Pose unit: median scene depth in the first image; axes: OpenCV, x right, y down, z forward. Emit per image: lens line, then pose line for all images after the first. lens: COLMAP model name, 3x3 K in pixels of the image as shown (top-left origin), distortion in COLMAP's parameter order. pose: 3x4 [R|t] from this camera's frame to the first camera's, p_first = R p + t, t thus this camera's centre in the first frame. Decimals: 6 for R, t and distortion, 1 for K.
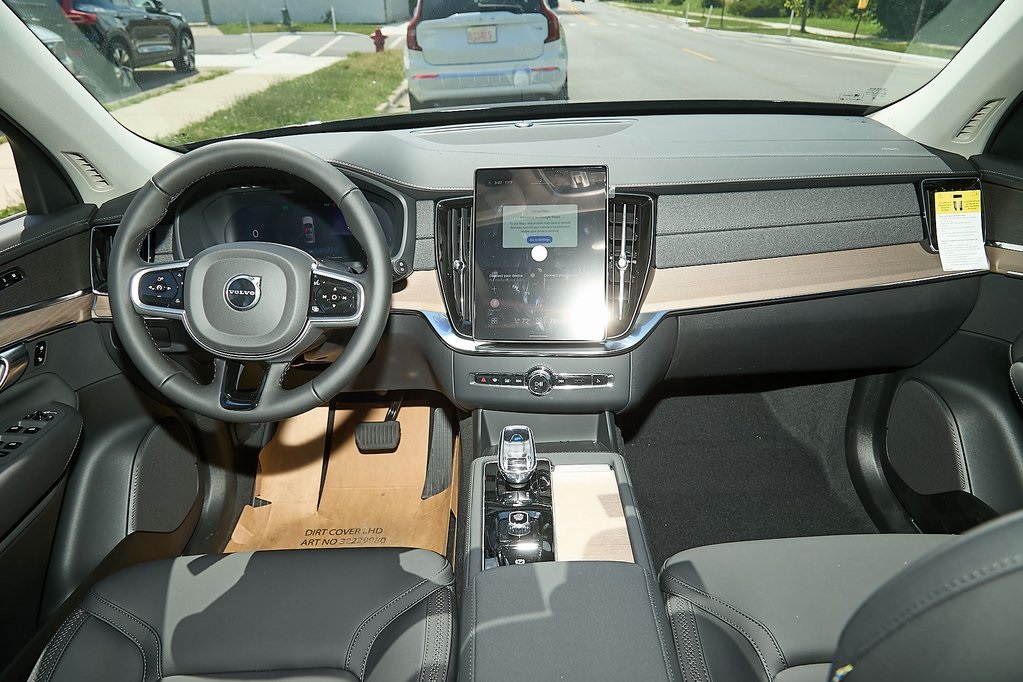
lens RADIAL K [[692.1, 0, 513.5], [0, 692.1, 341.3], [0, 0, 1]] dist [-0.008428, -0.002287]
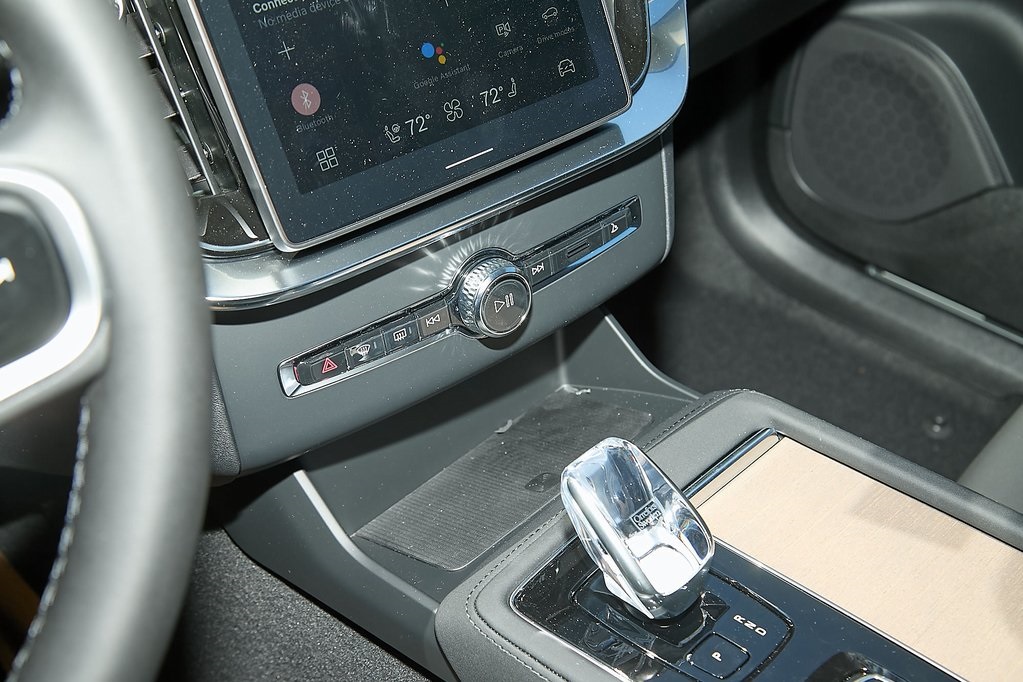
lens RADIAL K [[1275.3, 0, 506.2], [0, 1275.3, 356.4], [0, 0, 1]] dist [-0.054231, 0.000000]
pose [[0.696288, -0.414861, 0.585724, -0.319017], [0.287757, 0.908936, 0.301713, -0.093278], [-0.657555, -0.041533, 0.752261, 0.560524]]
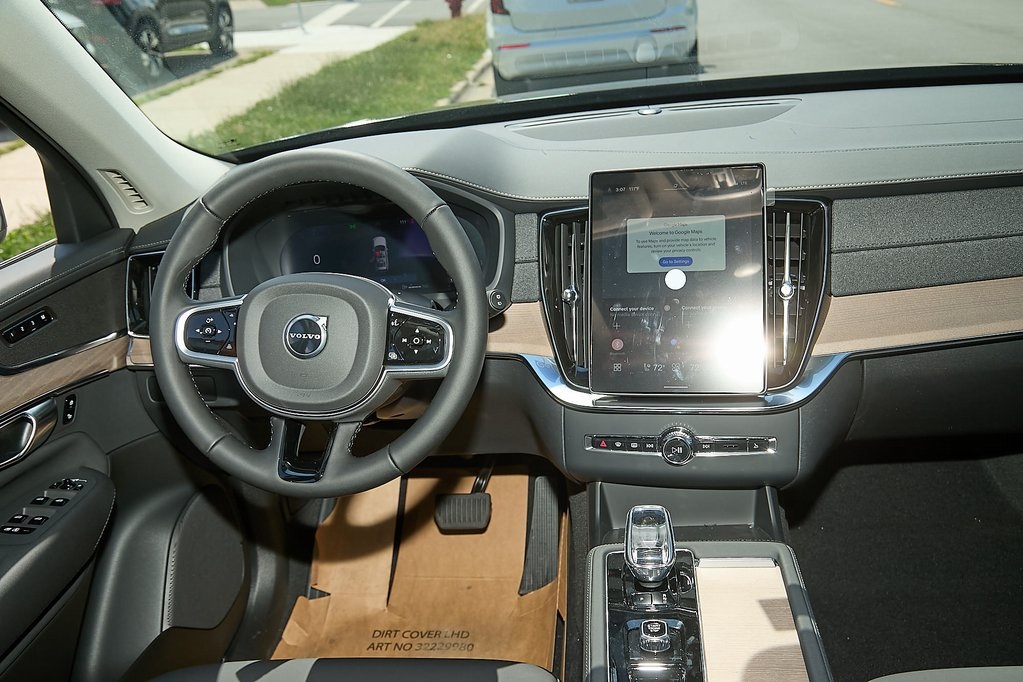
lens RADIAL K [[907.3, 0, 510.7], [0, 907.3, 342.9], [0, 0, 1]] dist [-0.057676, 0.100234]
pose [[0.991747, -0.008541, -0.127926, -0.016082], [0.003115, 0.999089, -0.042552, -0.014443], [0.128173, 0.041802, 0.990870, -0.016107]]
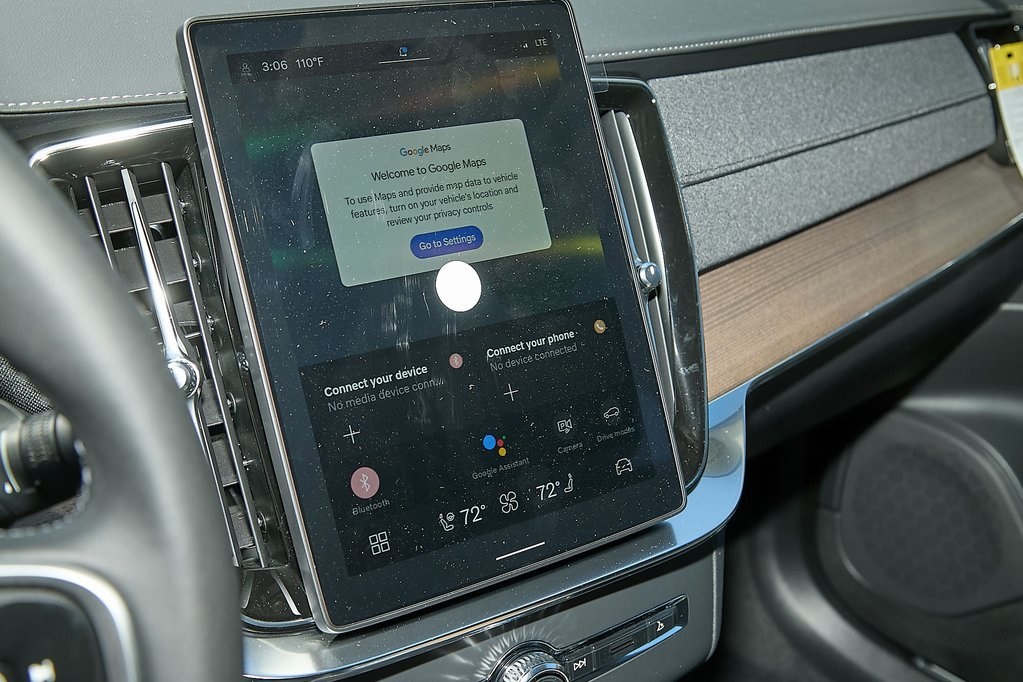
lens RADIAL K [[1275.3, 0, 512.5], [0, 1275.3, 341.0], [0, 0, 1]] dist [-0.054231, 0.000000]
pose [[0.740681, -0.184420, 0.646050, -0.312285], [0.209361, 0.977065, 0.038883, -0.120709], [-0.638404, 0.106458, 0.762304, 0.563079]]
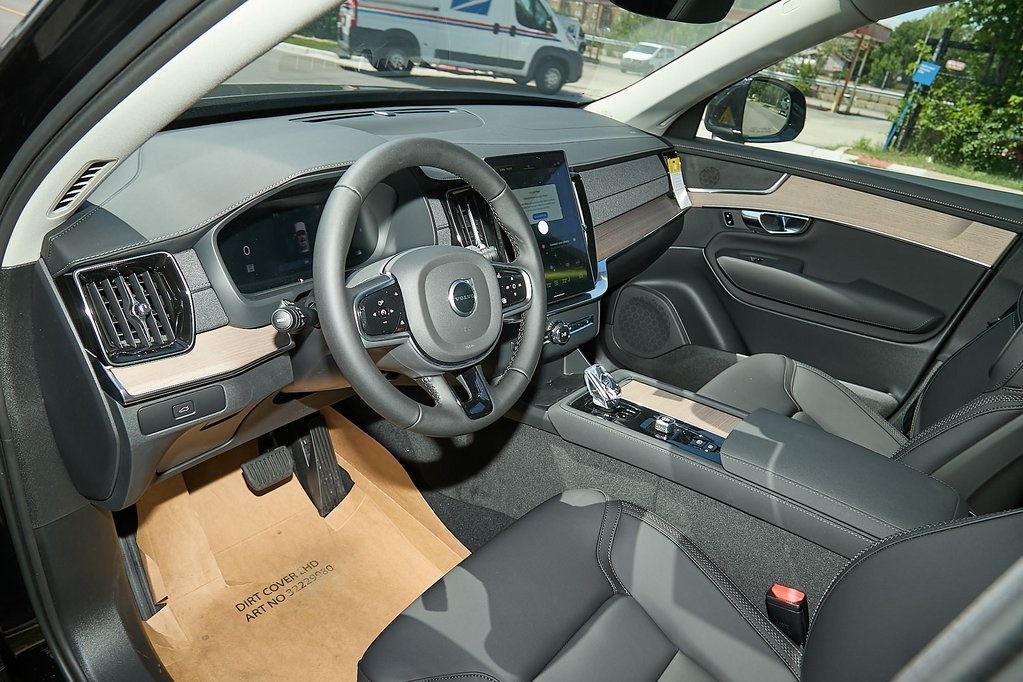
lens RADIAL K [[692.1, 0, 514.3], [0, 692.1, 345.8], [0, 0, 1]] dist [-0.008428, -0.002287]
pose [[0.622771, -0.245435, 0.742912, -0.930430], [0.213344, 0.966813, 0.140563, -0.108490], [-0.752755, 0.070957, 0.654465, 0.275119]]
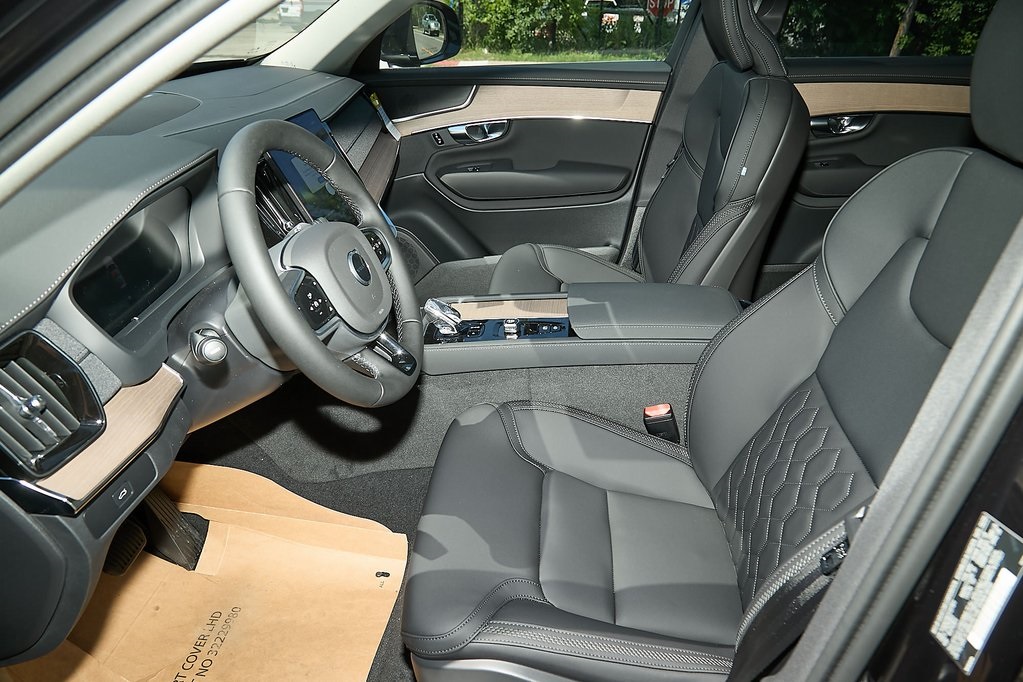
lens RADIAL K [[692.1, 0, 519.0], [0, 692.1, 341.4], [0, 0, 1]] dist [-0.008428, -0.002287]
pose [[0.074922, -0.450797, 0.889477, -1.107869], [0.431617, 0.818760, 0.378601, -0.221988], [-0.898940, 0.355548, 0.255915, 0.504898]]
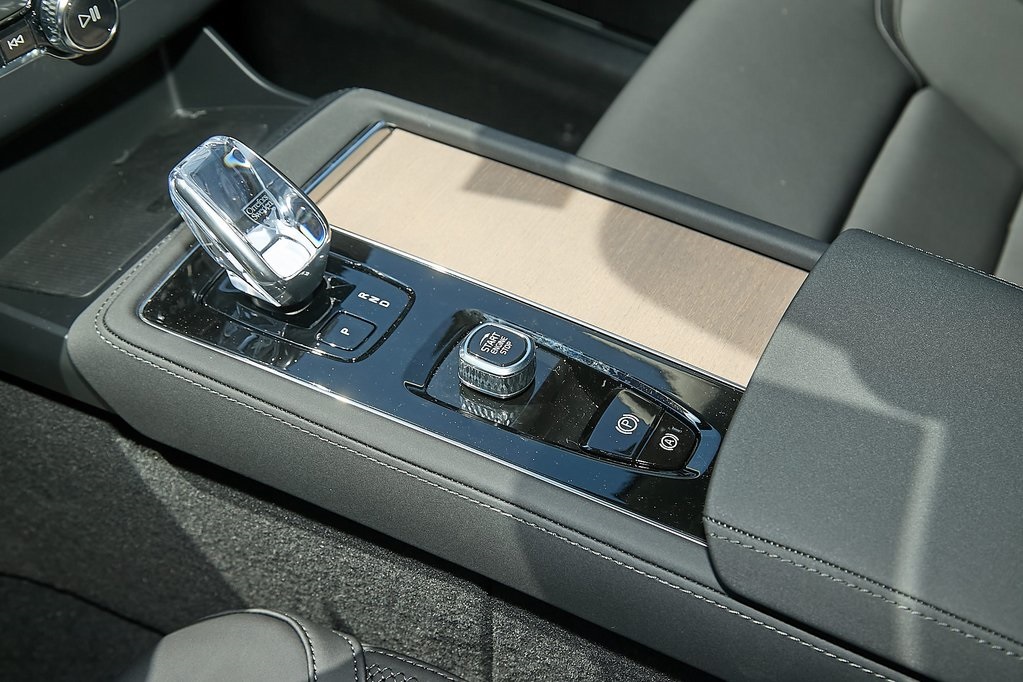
lens RADIAL K [[1275.3, 0, 507.1], [0, 1275.3, 343.5], [0, 0, 1]] dist [-0.054231, 0.000000]
pose [[0.472667, -0.596968, 0.648240, -0.330136], [0.296992, 0.800476, 0.520609, -0.059893], [-0.829688, -0.053552, 0.555653, 0.527940]]
